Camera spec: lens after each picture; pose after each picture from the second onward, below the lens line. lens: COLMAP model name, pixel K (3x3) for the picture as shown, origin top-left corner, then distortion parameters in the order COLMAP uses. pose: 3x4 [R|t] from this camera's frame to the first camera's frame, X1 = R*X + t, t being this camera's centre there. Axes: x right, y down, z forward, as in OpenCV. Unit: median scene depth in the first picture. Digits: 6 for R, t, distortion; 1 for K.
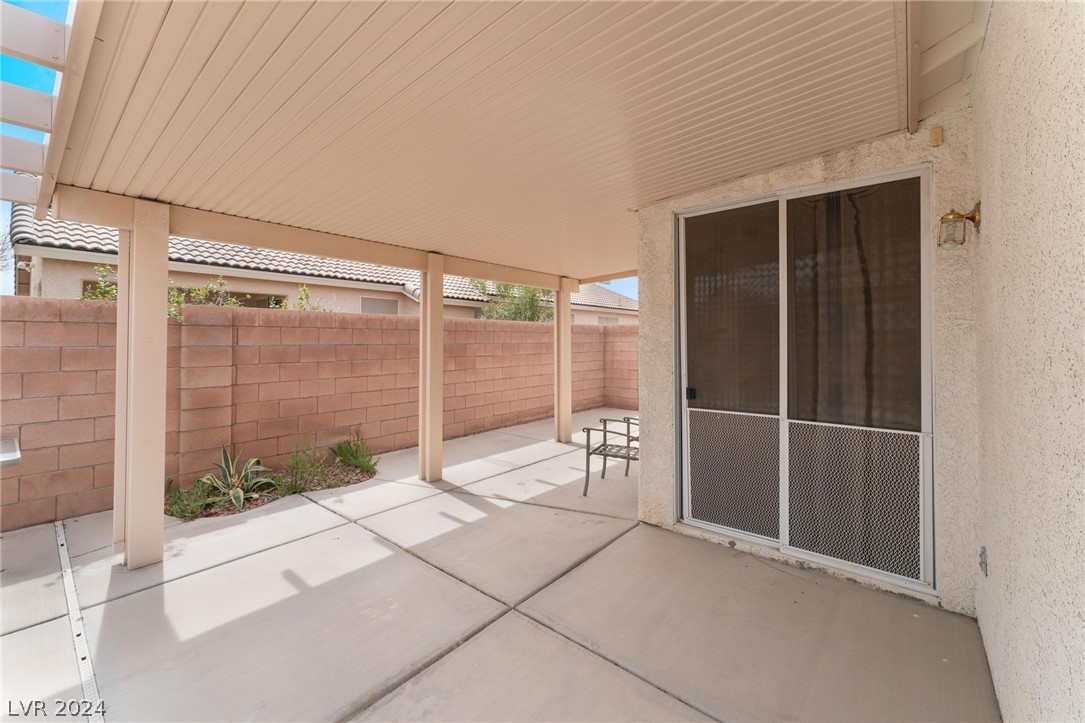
lens RADIAL K [[435.7, 0, 547.7], [0, 435.7, 335.4], [0, 0, 1]] dist [0.000446, -0.000382]
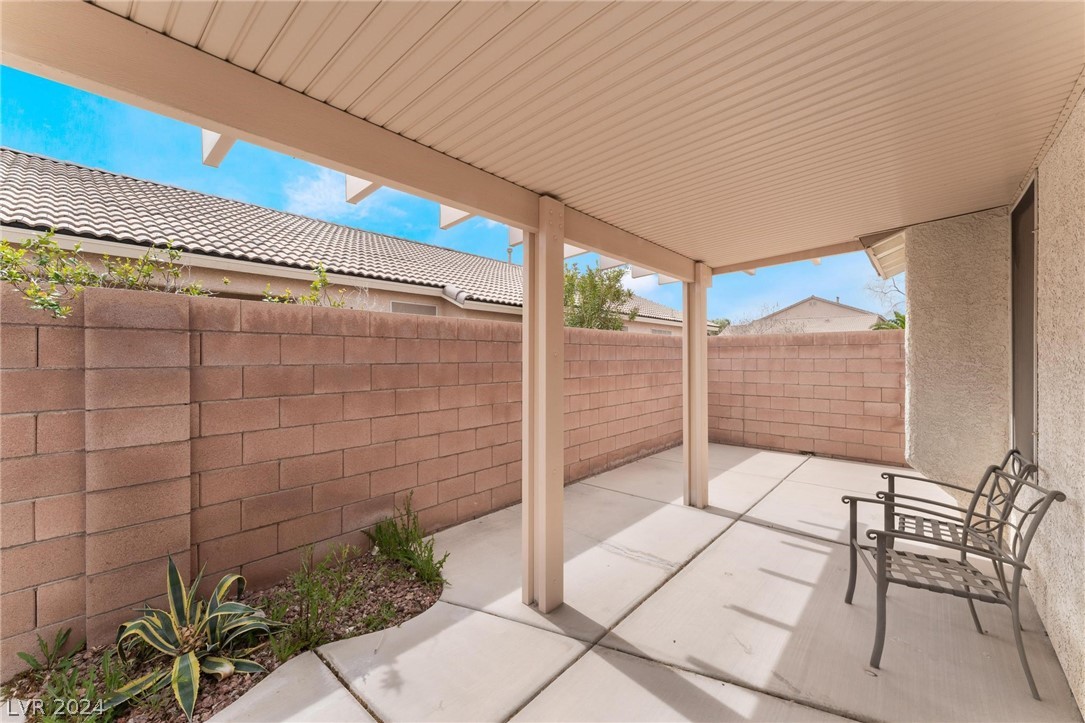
lens RADIAL K [[435.7, 0, 544.8], [0, 435.7, 361.2], [0, 0, 1]] dist [0.000446, -0.000382]
pose [[0.999276, -0.001891, -0.038007, -0.228189], [0.002677, 0.999783, 0.020651, 0.006145], [0.037959, -0.020738, 0.999064, 0.414209]]
